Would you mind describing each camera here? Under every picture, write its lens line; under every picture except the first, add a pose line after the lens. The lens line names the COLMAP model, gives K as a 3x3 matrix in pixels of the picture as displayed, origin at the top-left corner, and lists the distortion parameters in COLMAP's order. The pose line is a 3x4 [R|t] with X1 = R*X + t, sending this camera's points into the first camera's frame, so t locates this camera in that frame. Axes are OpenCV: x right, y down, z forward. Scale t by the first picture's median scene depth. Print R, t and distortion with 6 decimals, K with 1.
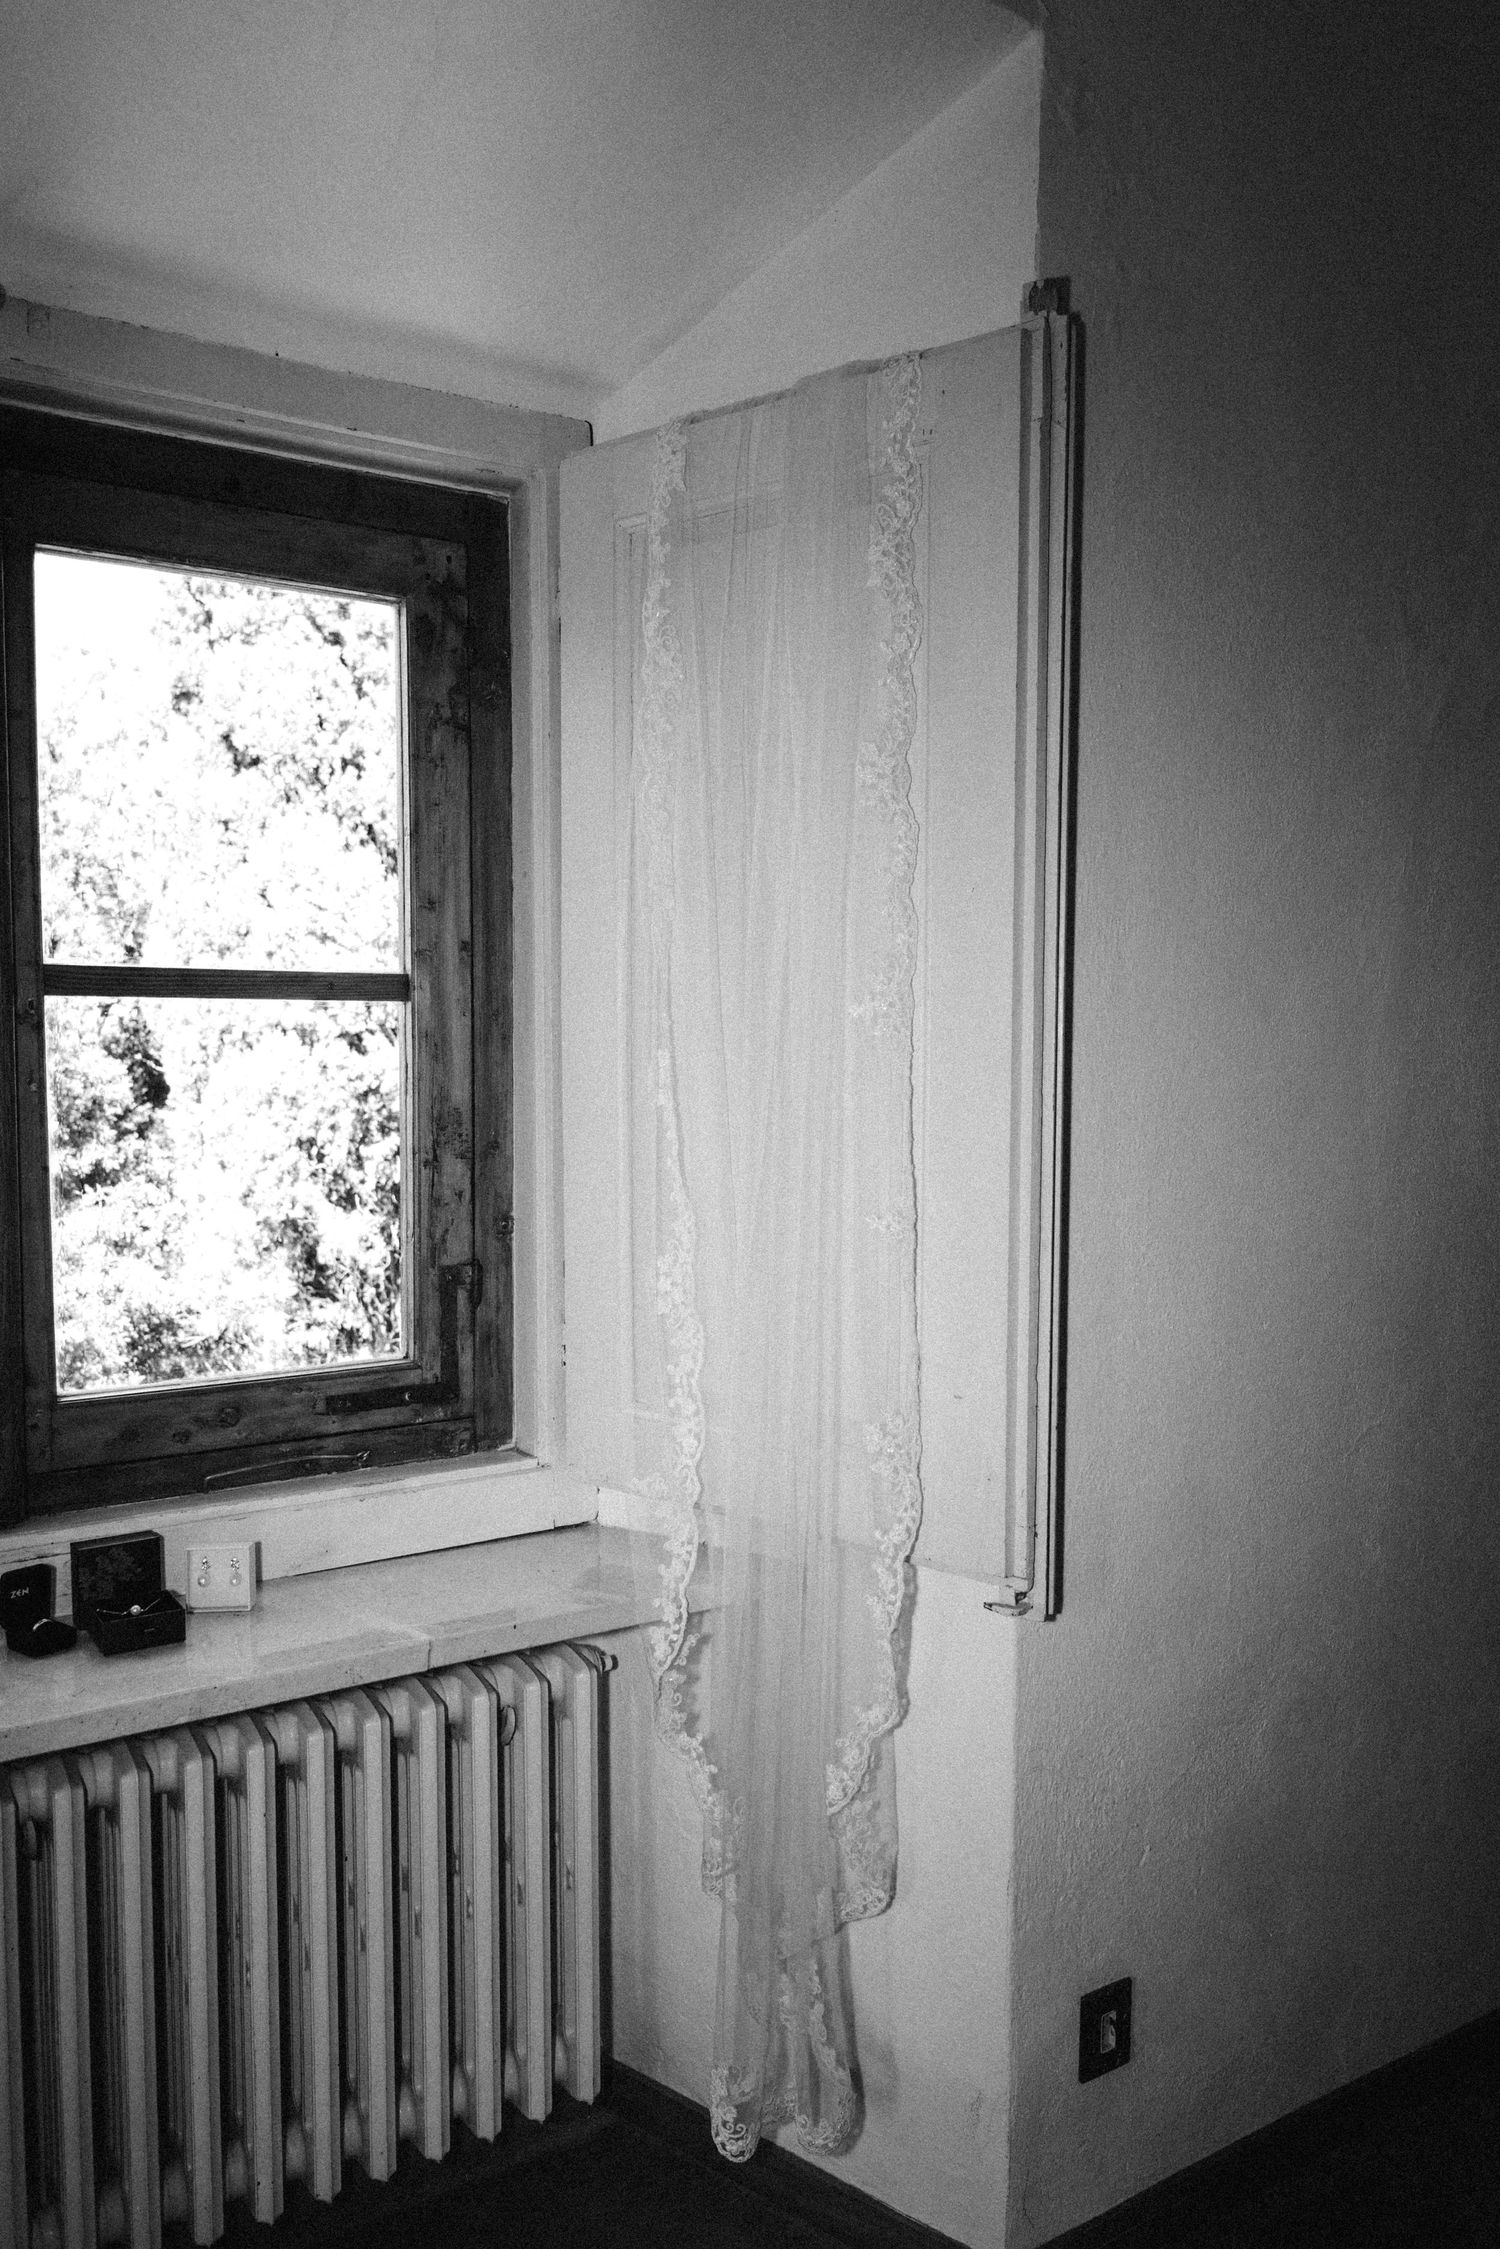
lens RADIAL K [[1624.7, 0, 750.0], [0, 1624.7, 1124.5], [0, 0, 1]] dist [0.007309, 0.003143]
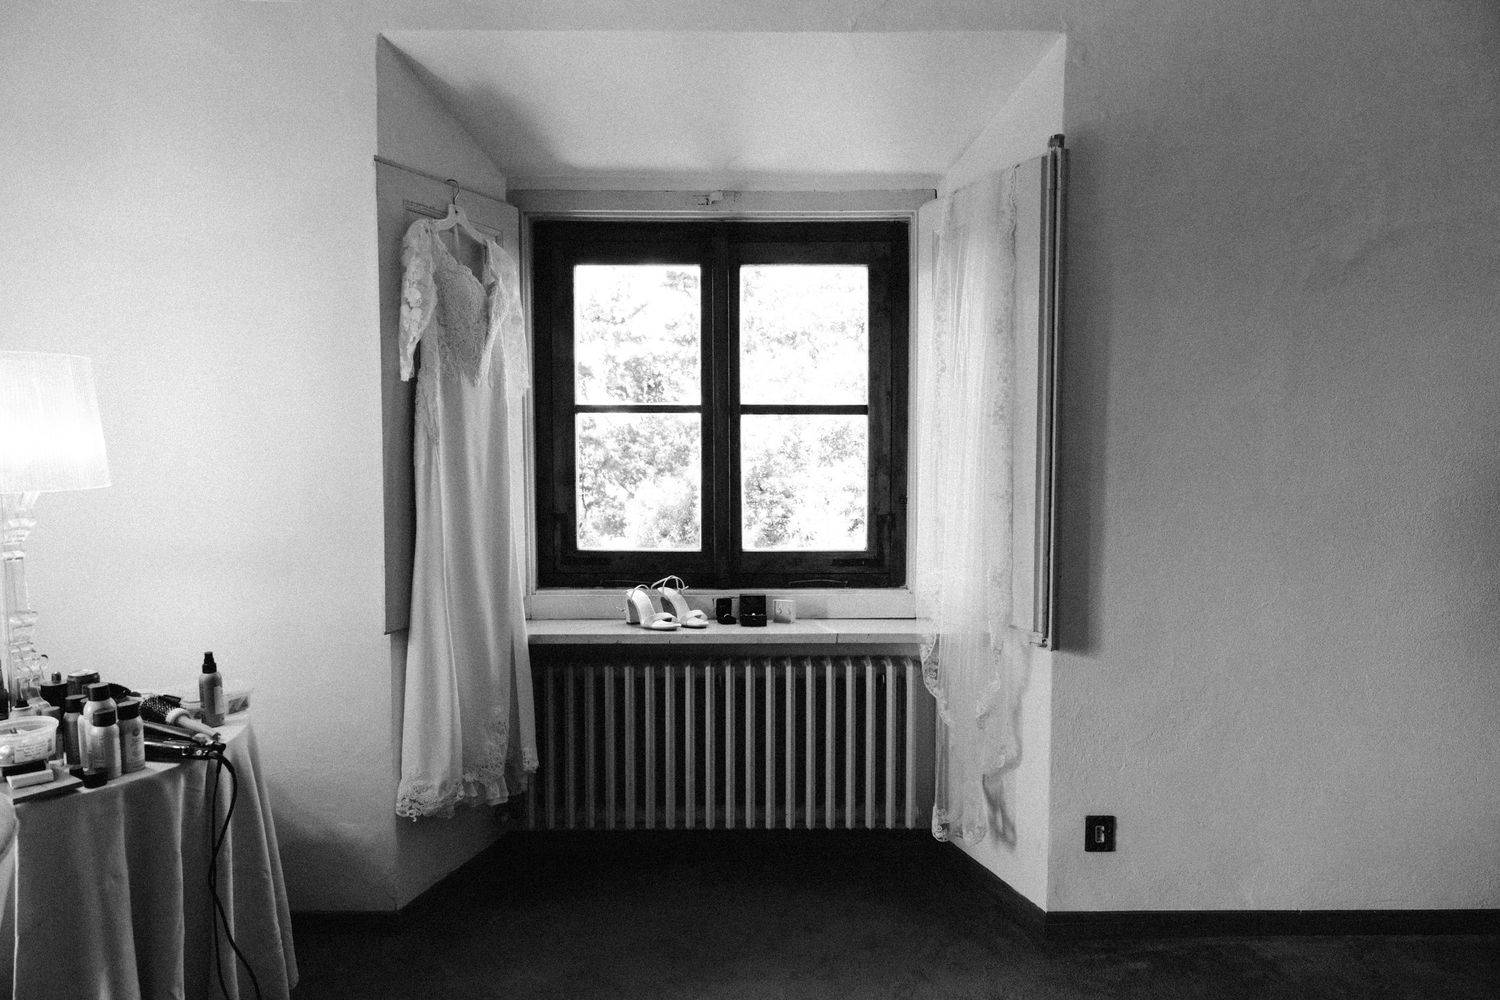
lens RADIAL K [[966.0, 0, 750.0], [0, 966.0, 500.0], [0, 0, 1]] dist [0.000184, 0.004201]
pose [[0.850190, 0.032326, -0.525482, 0.452553], [-0.026725, 0.999476, 0.018244, 0.039625], [0.525797, -0.001468, 0.850609, -0.439696]]
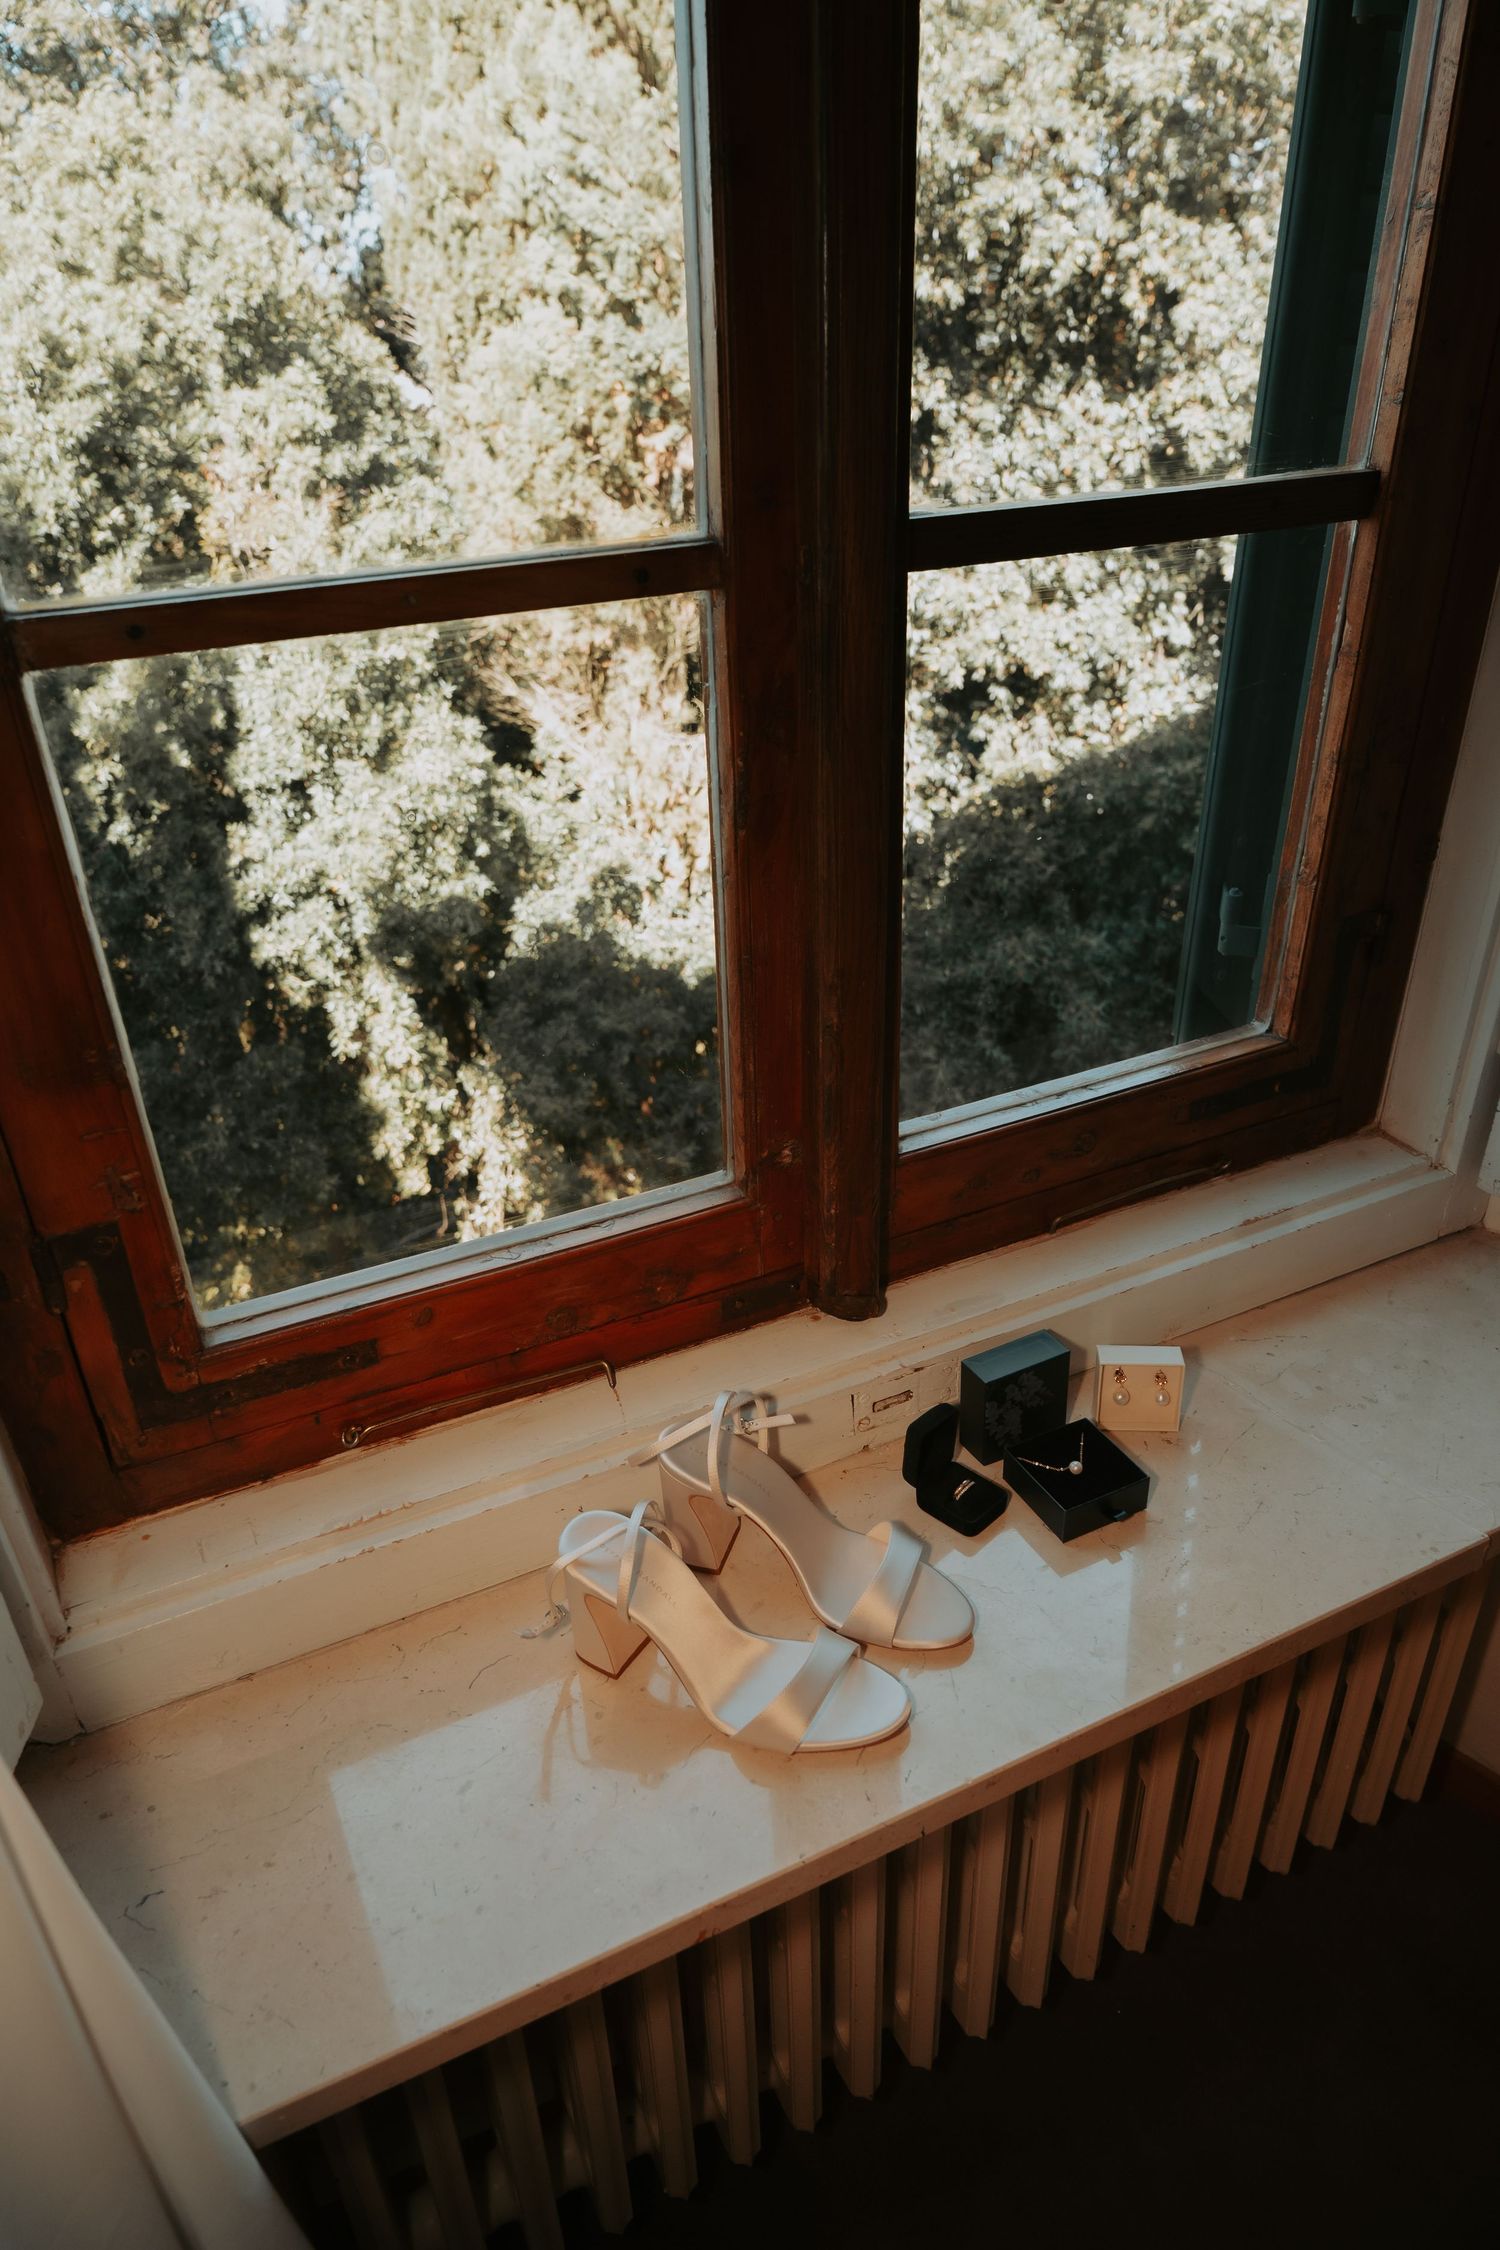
lens RADIAL K [[1448.9, 0, 750.0], [0, 1448.9, 1125.0], [0, 0, 1]] dist [0.000184, 0.004201]
pose [[0.993201, 0.033342, -0.111531, -0.361057], [0.022489, 0.885096, 0.464864, -0.126549], [0.114215, -0.464212, 0.878329, 0.364160]]
